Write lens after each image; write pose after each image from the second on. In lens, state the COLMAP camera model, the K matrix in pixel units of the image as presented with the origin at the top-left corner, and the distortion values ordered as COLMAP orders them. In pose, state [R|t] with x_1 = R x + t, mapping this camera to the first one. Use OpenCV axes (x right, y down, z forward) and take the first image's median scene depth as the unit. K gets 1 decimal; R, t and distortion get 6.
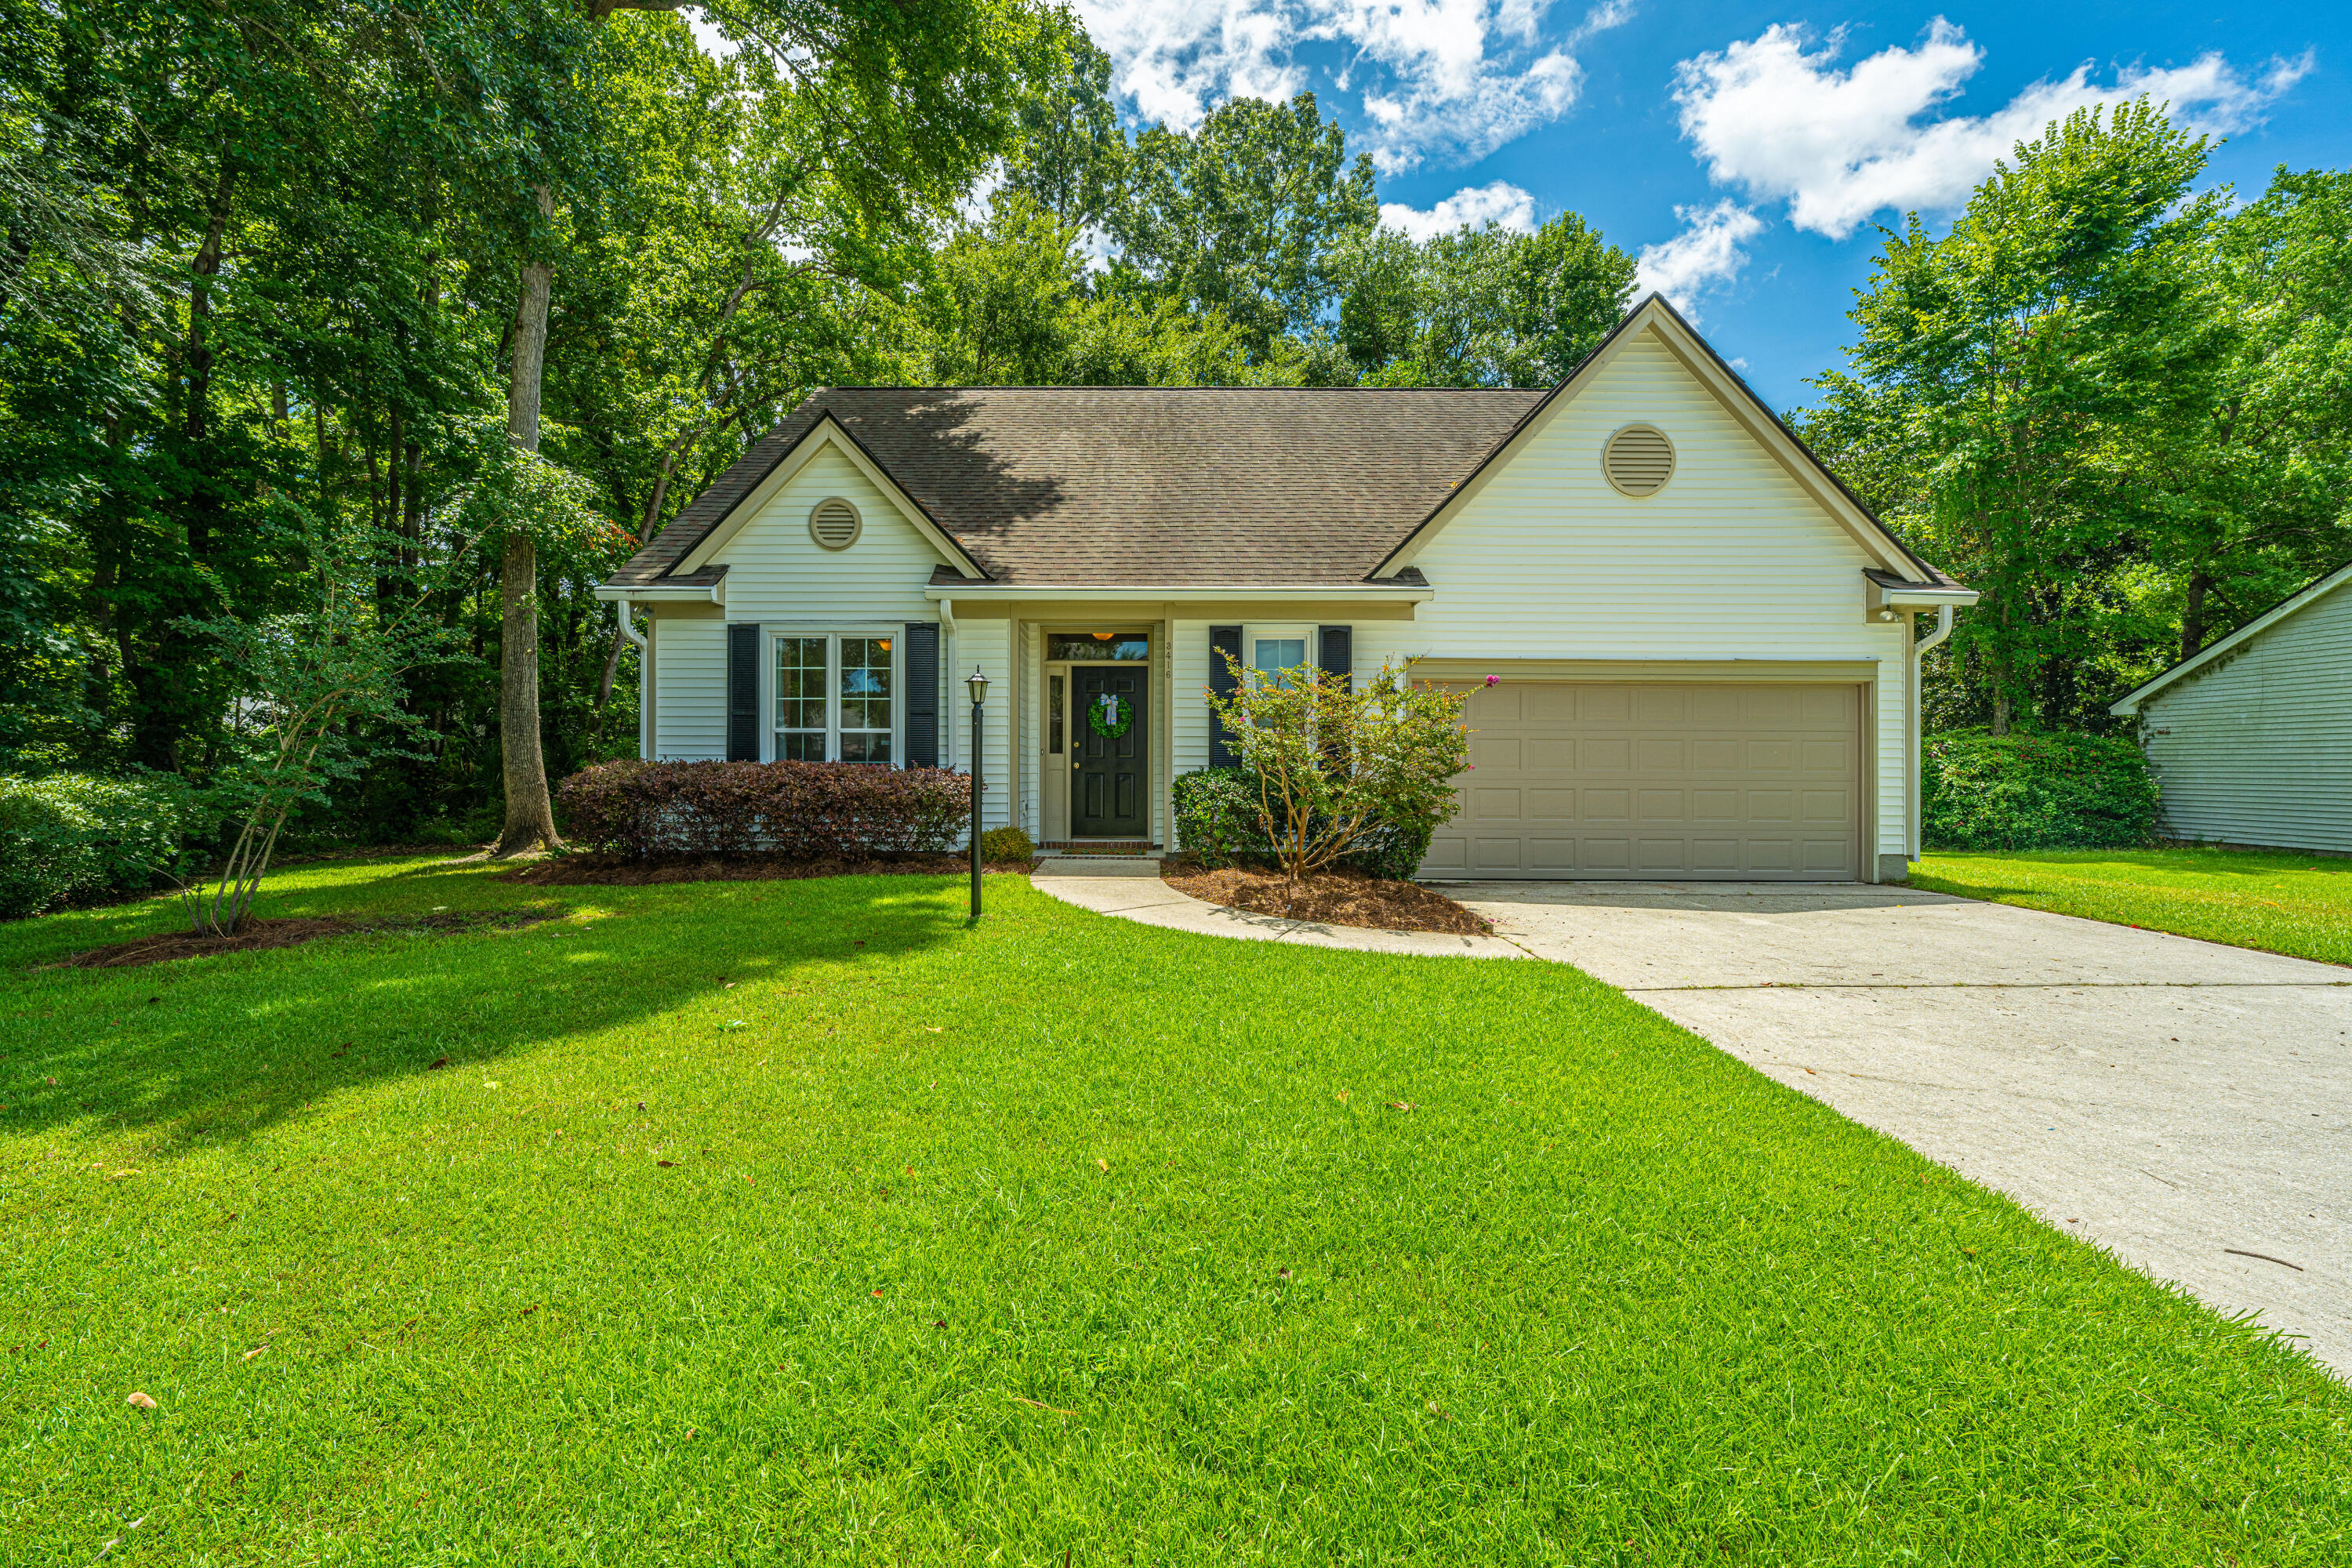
lens RADIAL K [[906.8, 0, 1160.8], [0, 906.8, 776.0], [0, 0, 1]] dist [0.000115, 0.000489]
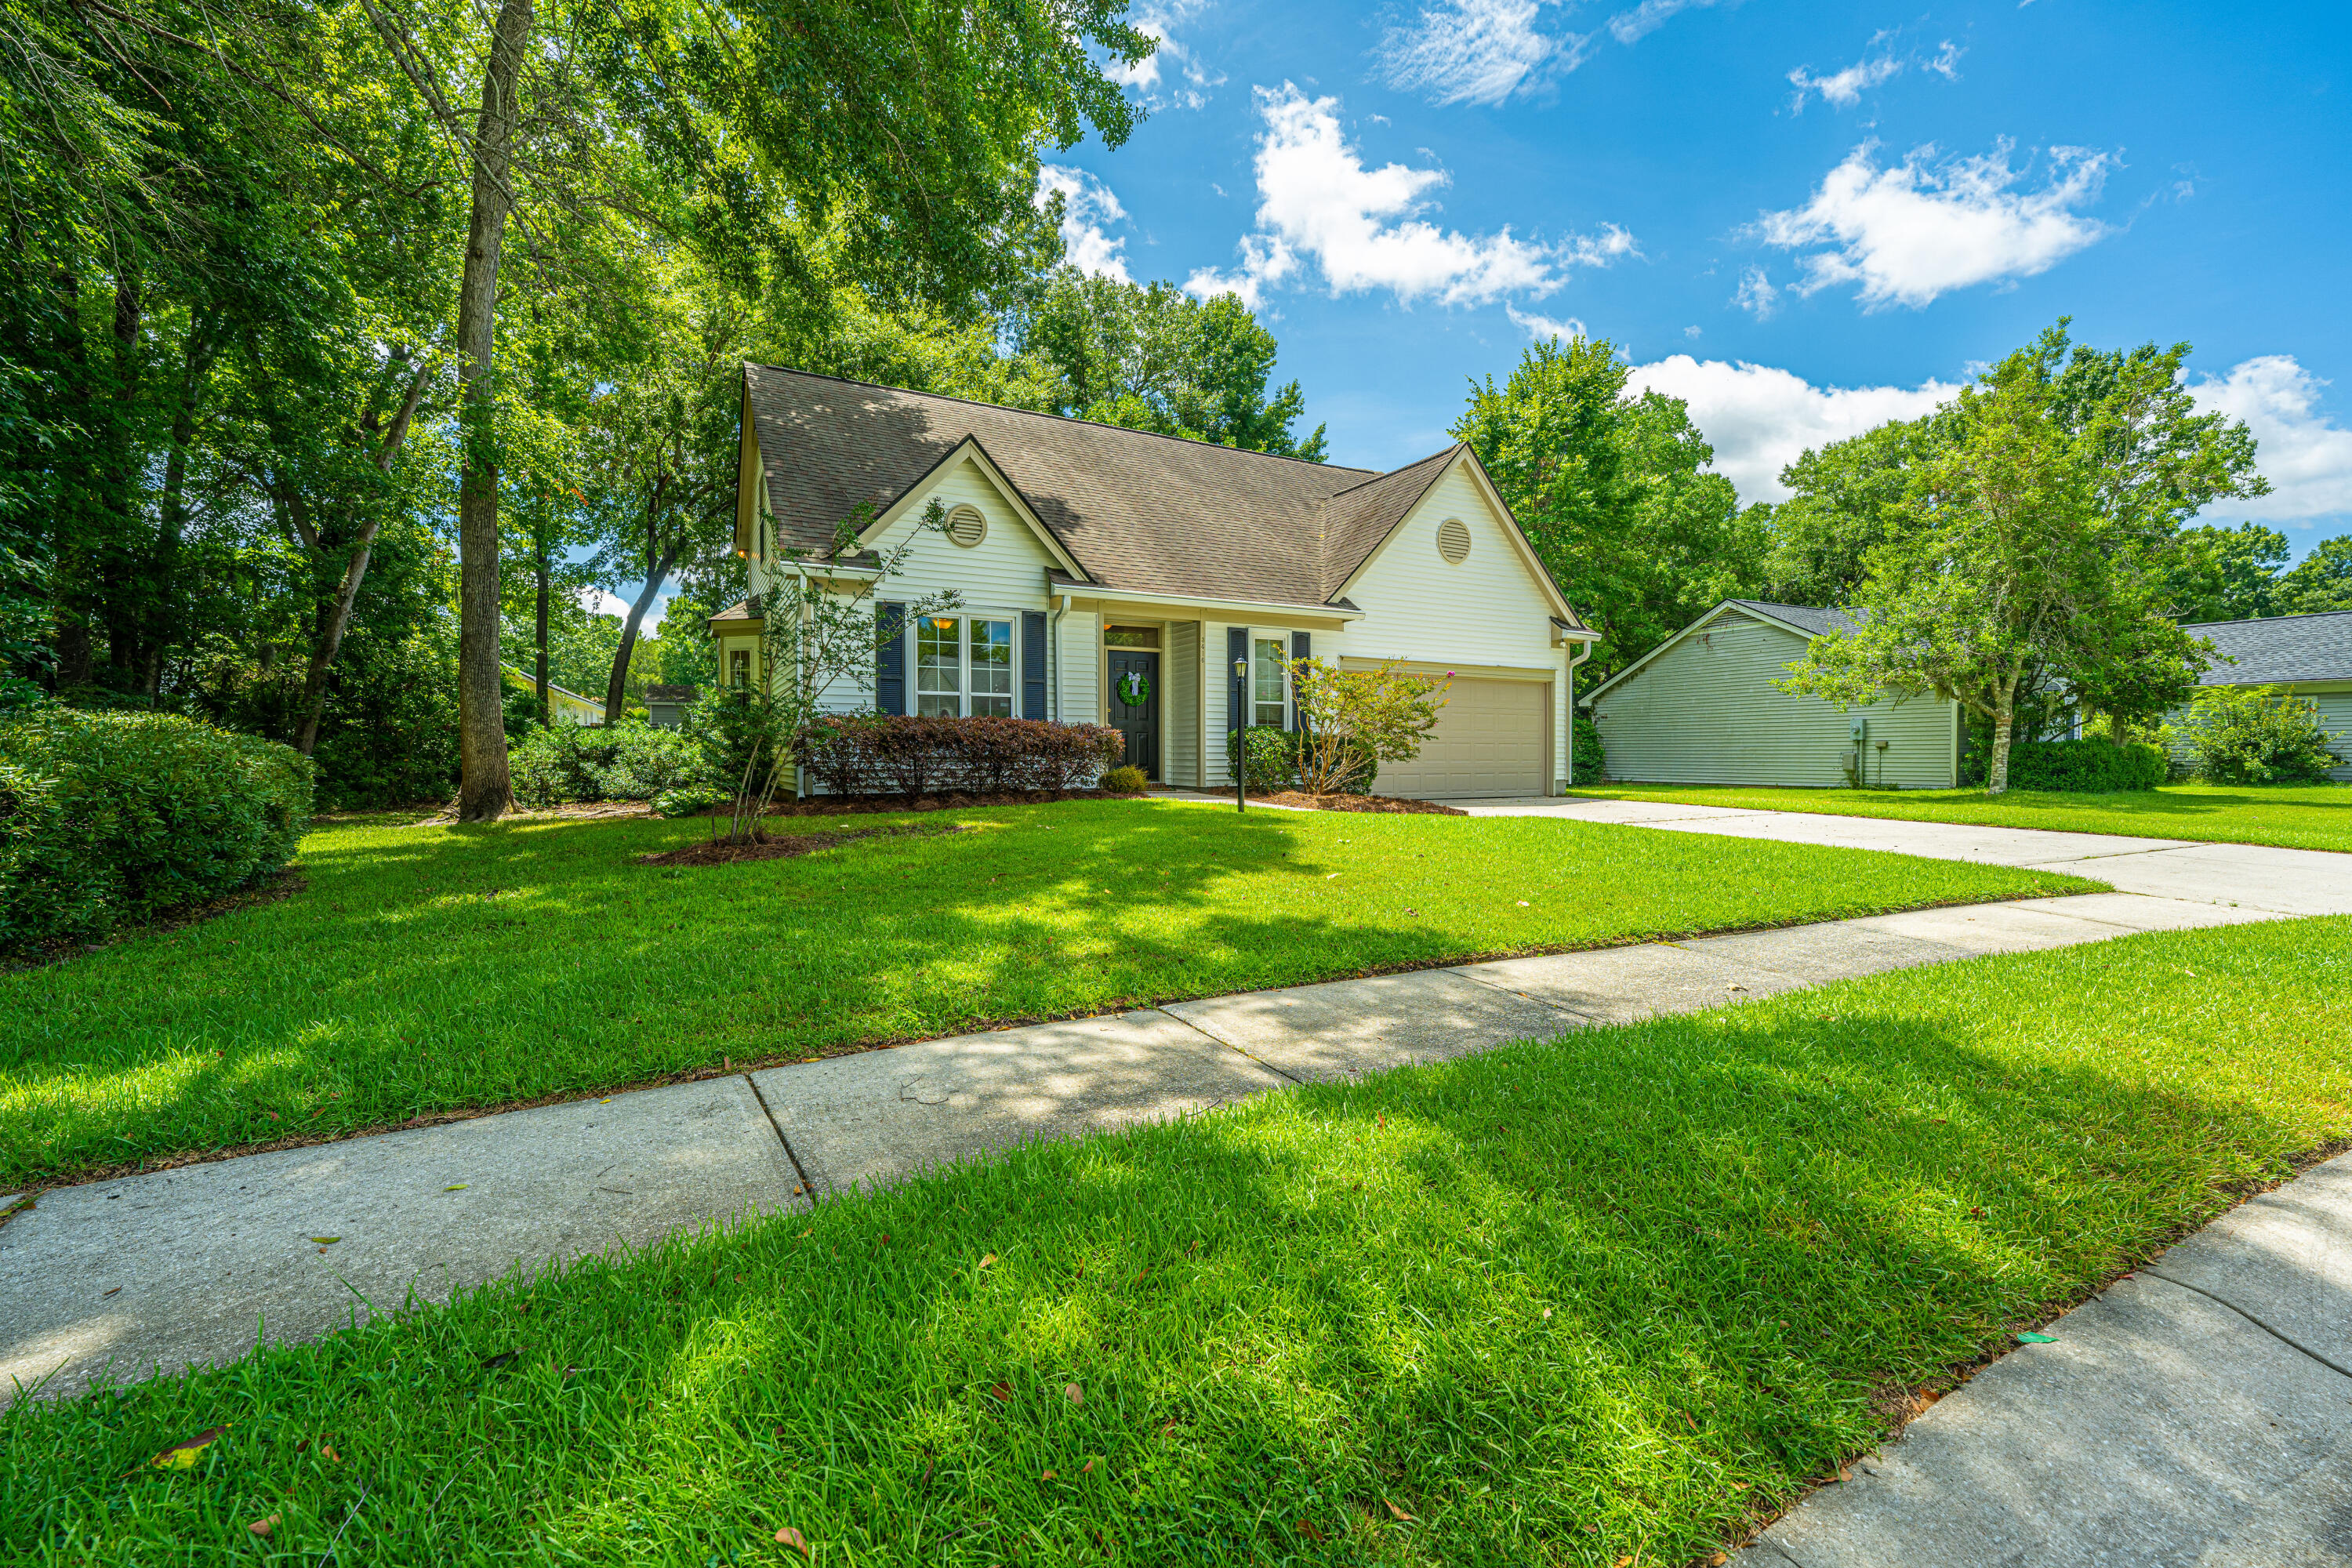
lens RADIAL K [[906.8, 0, 1160.8], [0, 906.8, 776.0], [0, 0, 1]] dist [0.000115, 0.000489]
pose [[0.891733, -0.015217, 0.452306, -0.559066], [0.007009, 0.999779, 0.019819, 0.031535], [-0.452507, -0.014503, 0.891643, -0.181393]]
